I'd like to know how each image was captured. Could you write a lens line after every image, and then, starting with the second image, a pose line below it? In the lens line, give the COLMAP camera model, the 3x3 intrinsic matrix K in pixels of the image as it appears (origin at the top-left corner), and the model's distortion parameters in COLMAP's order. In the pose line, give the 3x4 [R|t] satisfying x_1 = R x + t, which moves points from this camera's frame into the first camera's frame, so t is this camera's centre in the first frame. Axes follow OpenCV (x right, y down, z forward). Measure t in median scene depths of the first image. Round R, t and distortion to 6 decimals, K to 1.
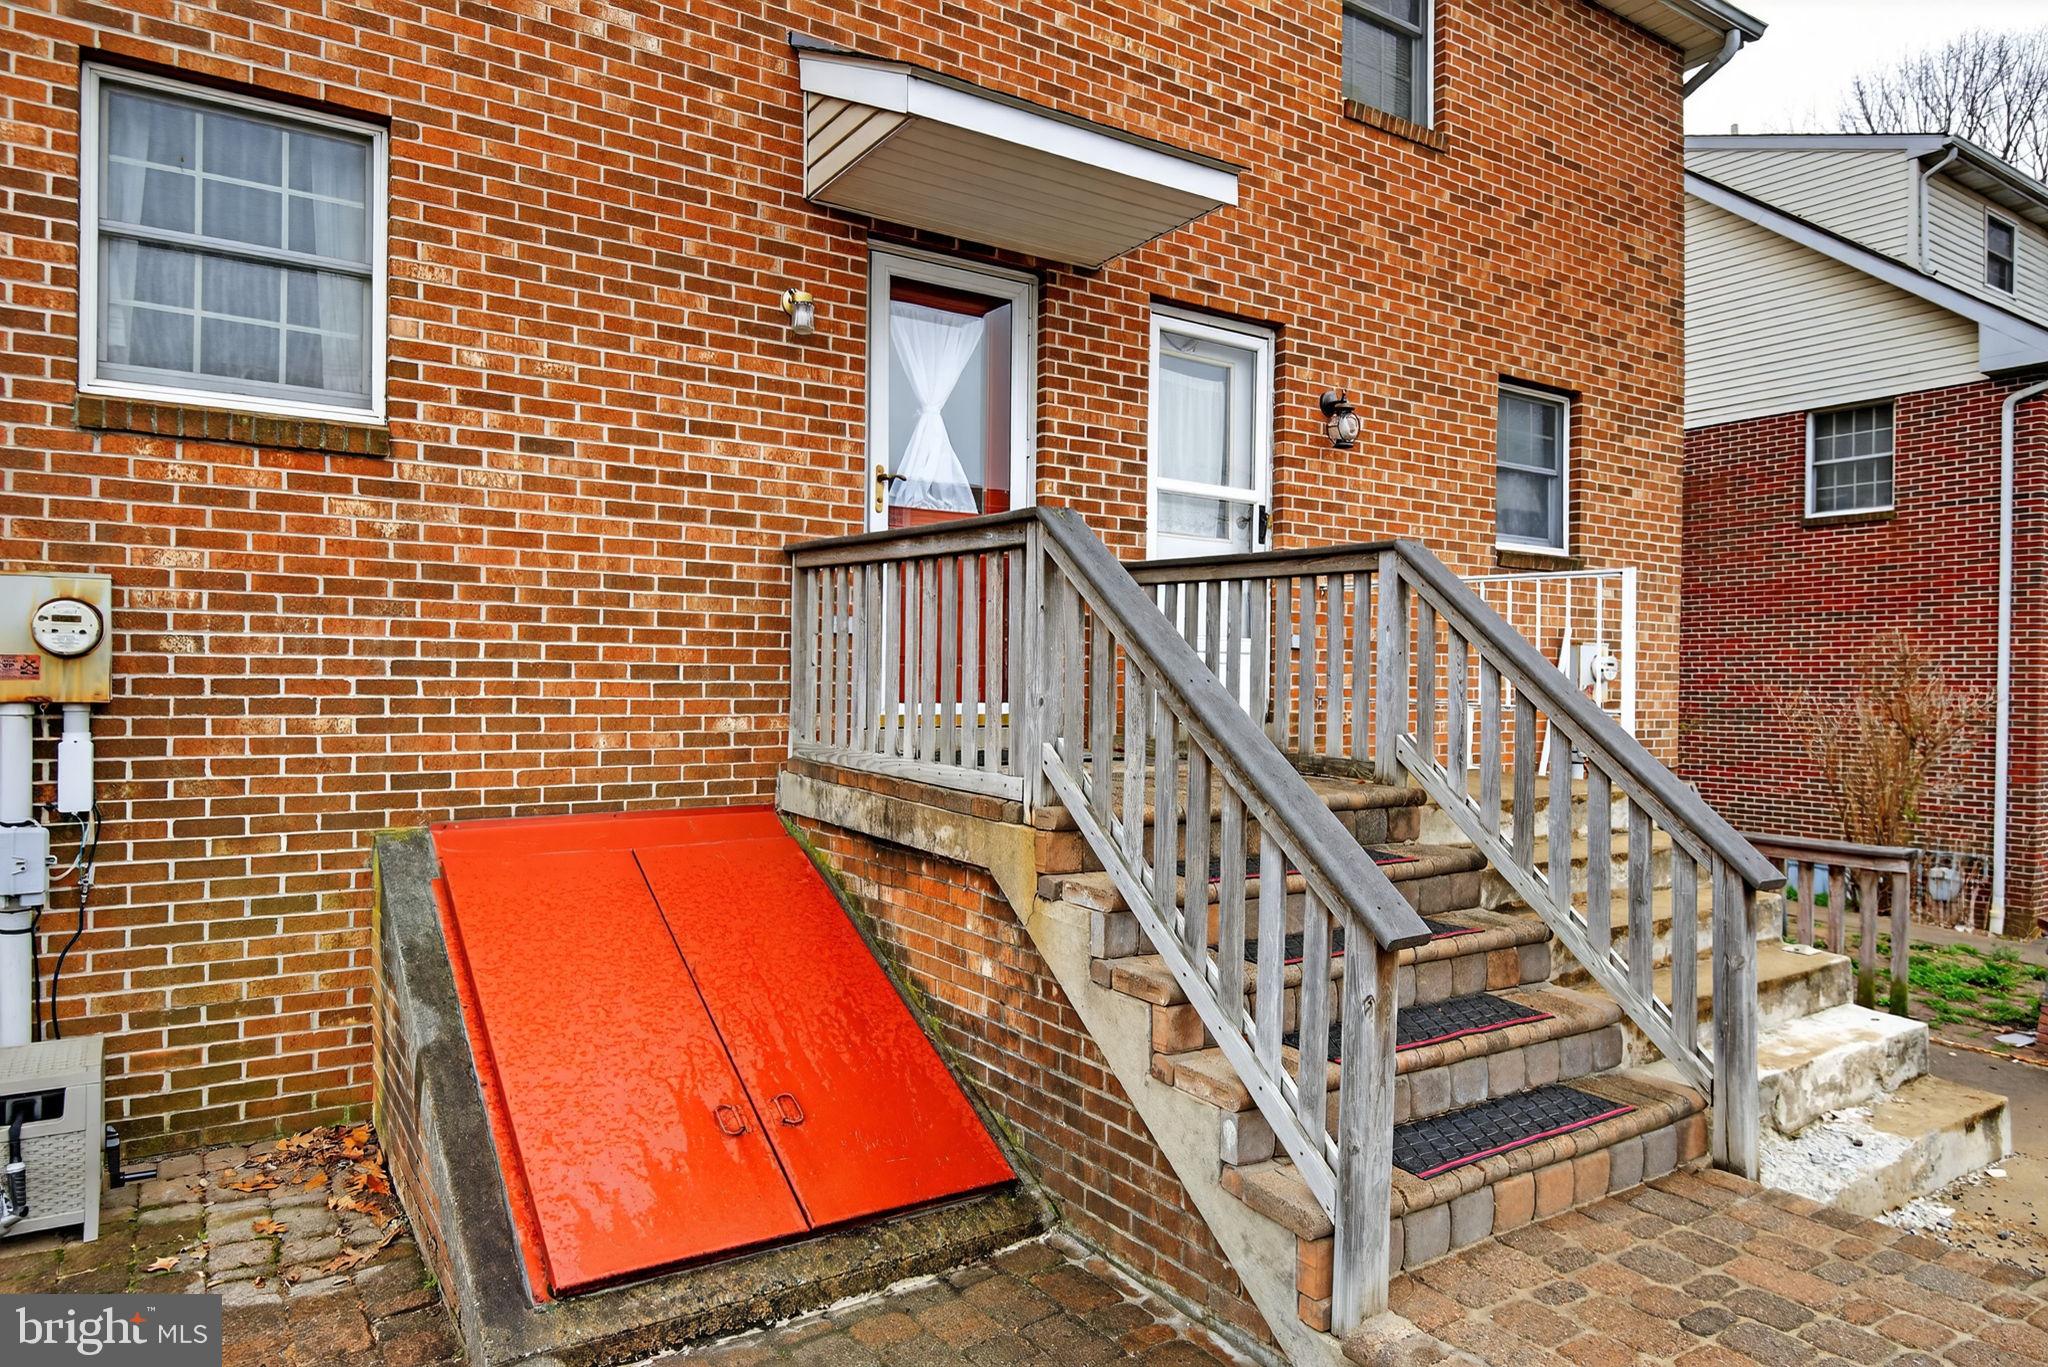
lens RADIAL K [[1289.1, 0, 1026.8], [0, 1289.1, 701.2], [0, 0, 1]] dist [0.009770, -0.008951]
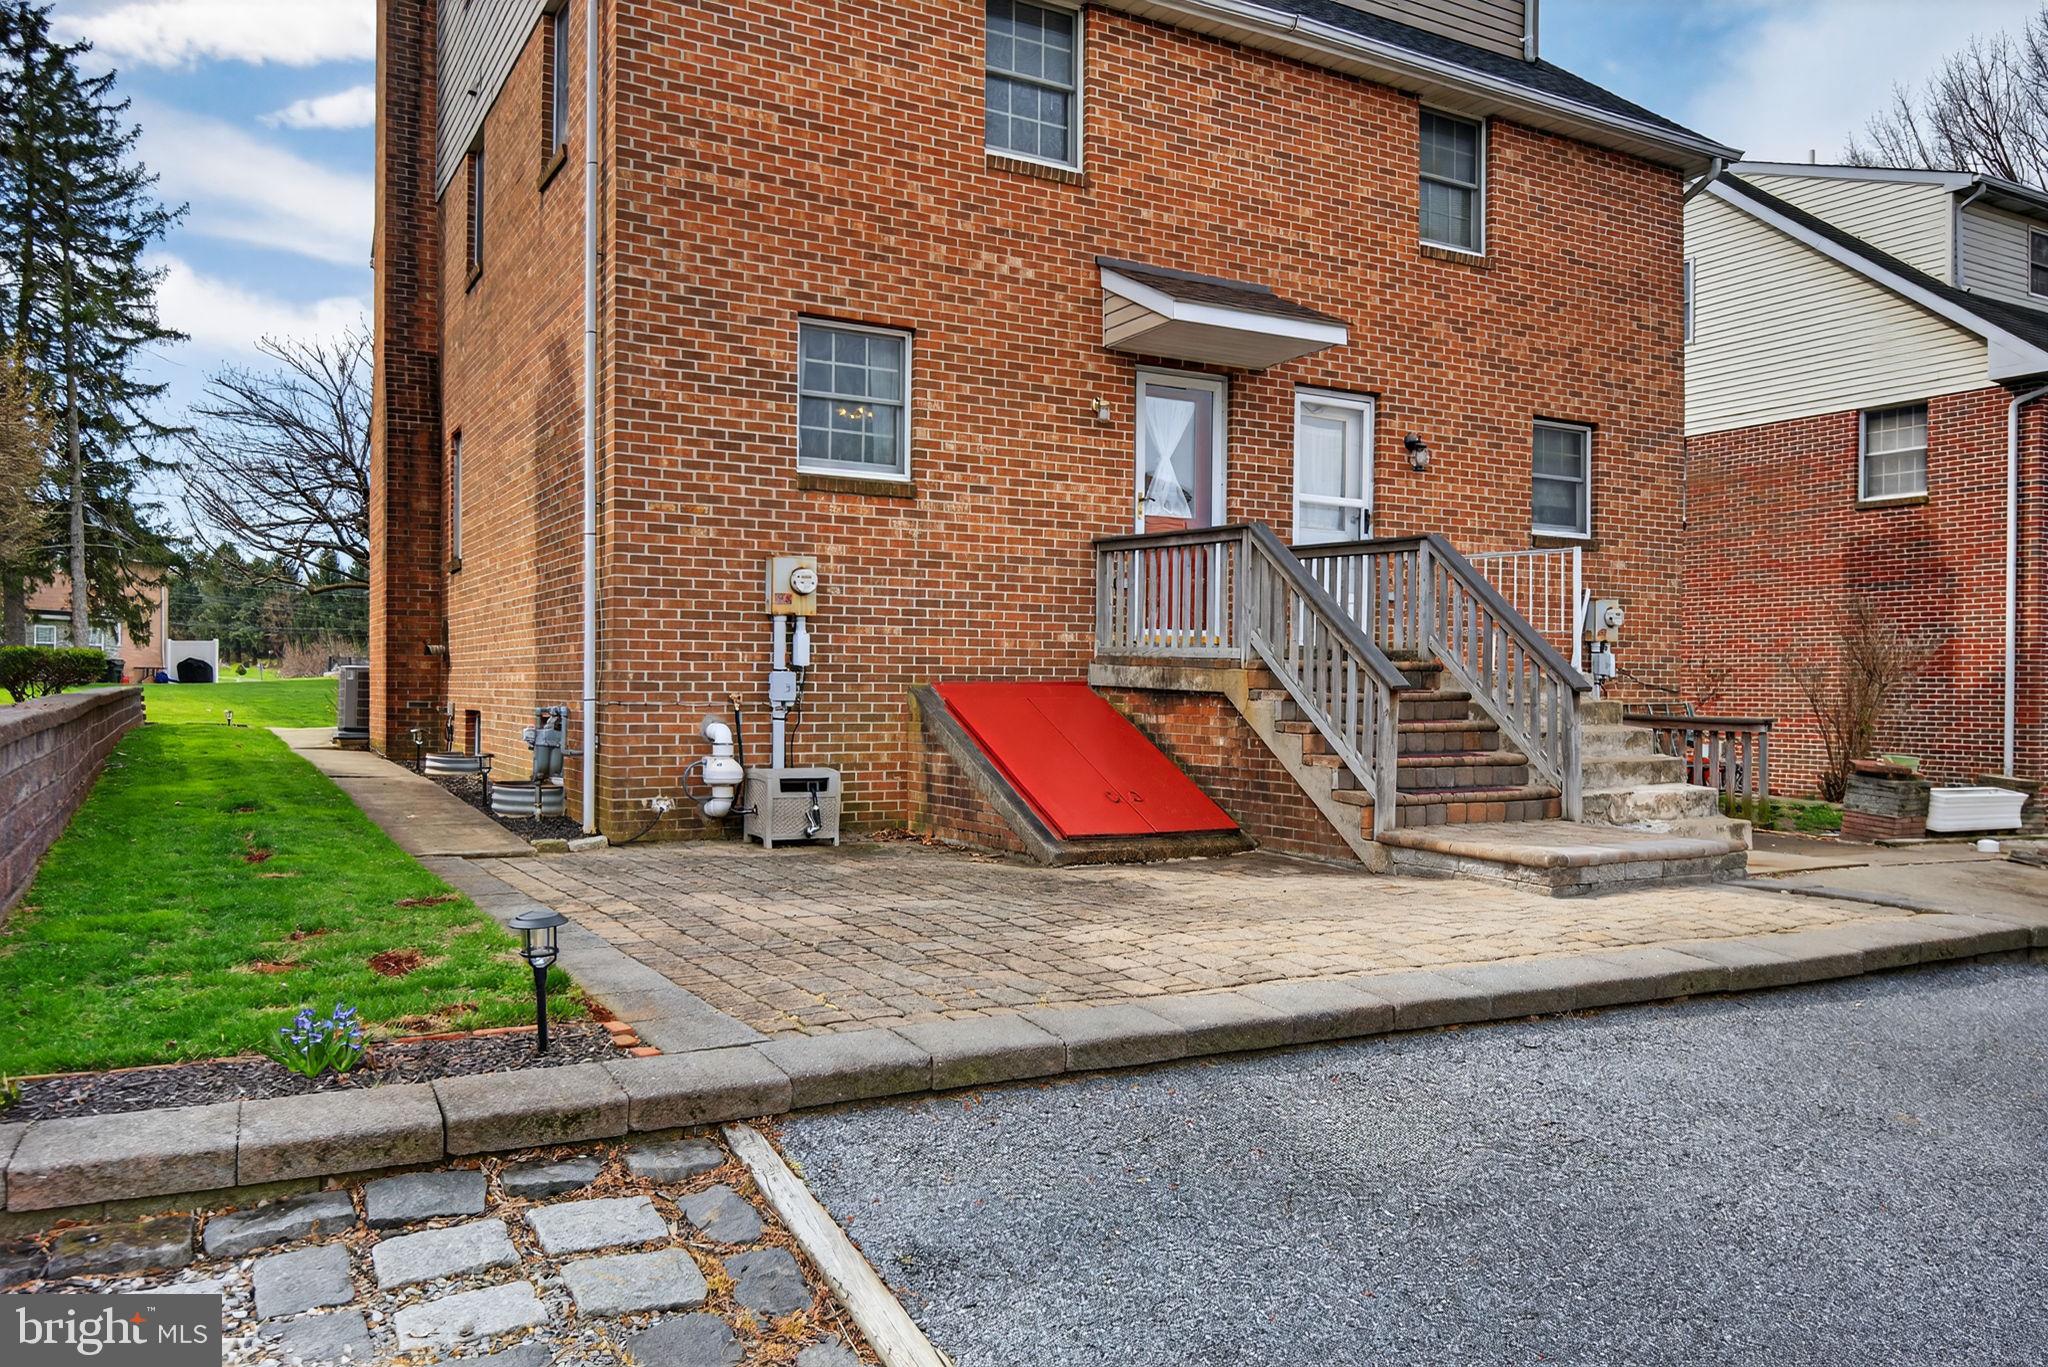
lens RADIAL K [[1559.6, 0, 1025.8], [0, 1559.6, 695.9], [0, 0, 1]] dist [0.028220, -0.020869]
pose [[0.998024, -0.002046, -0.062801, -0.145062], [0.001396, 0.999945, -0.010382, 0.121867], [0.062819, 0.010274, 0.997972, -1.189515]]
